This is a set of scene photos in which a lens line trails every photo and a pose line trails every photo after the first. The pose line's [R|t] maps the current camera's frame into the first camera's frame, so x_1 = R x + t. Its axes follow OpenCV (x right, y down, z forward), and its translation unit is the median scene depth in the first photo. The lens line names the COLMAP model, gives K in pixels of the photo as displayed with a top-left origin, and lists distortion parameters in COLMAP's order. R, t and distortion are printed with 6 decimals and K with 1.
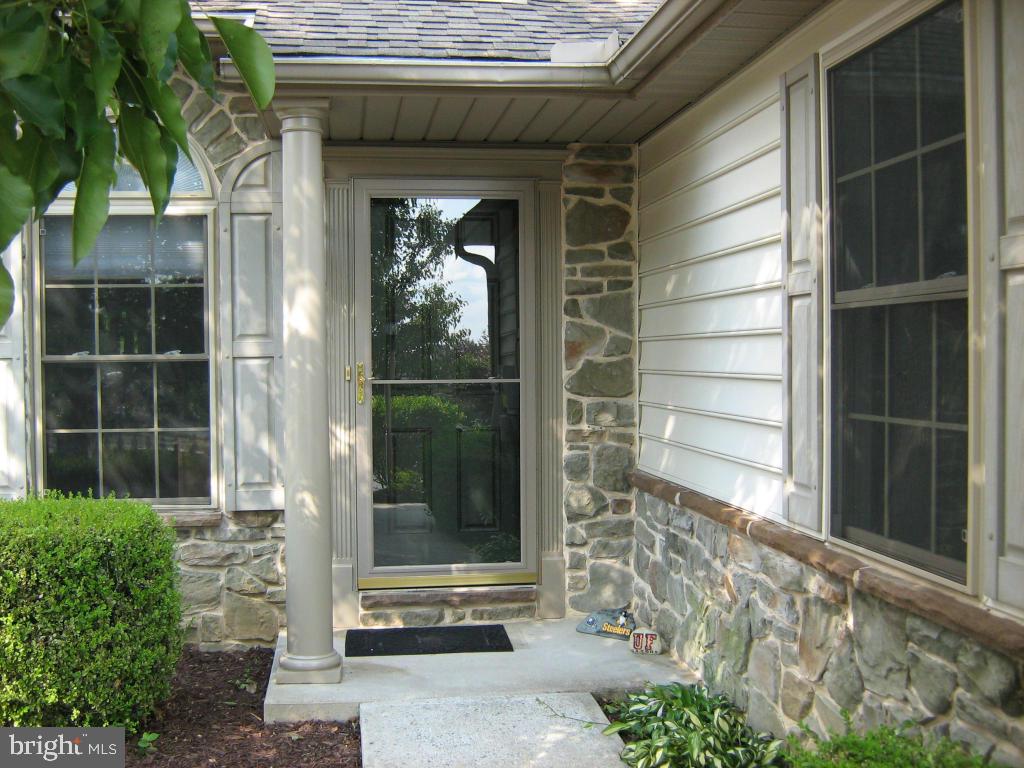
lens RADIAL K [[1176.2, 0, 512.0], [0, 1176.2, 384.0], [0, 0, 1]] dist [-0.122921, 0.087358]
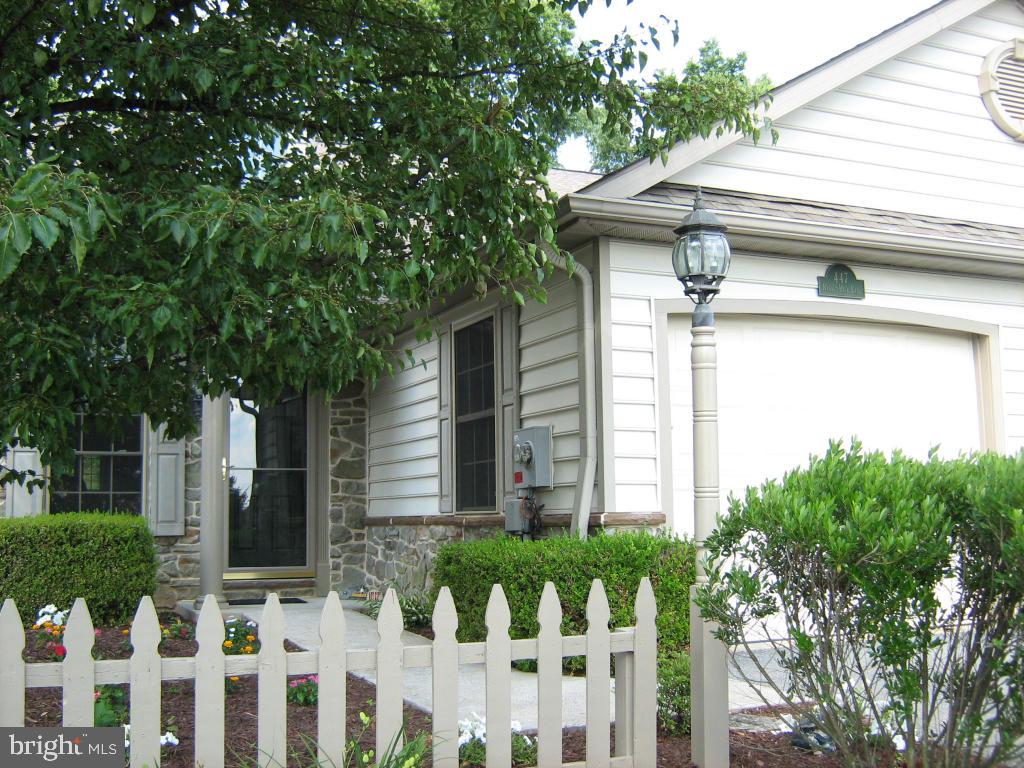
lens RADIAL K [[1176.2, 0, 512.0], [0, 1176.2, 384.0], [0, 0, 1]] dist [-0.122921, 0.087358]
pose [[0.964179, 0.025456, 0.264028, -0.175804], [0.011816, 0.990275, -0.138624, 0.126059], [-0.264989, 0.136778, 0.954501, -0.910345]]
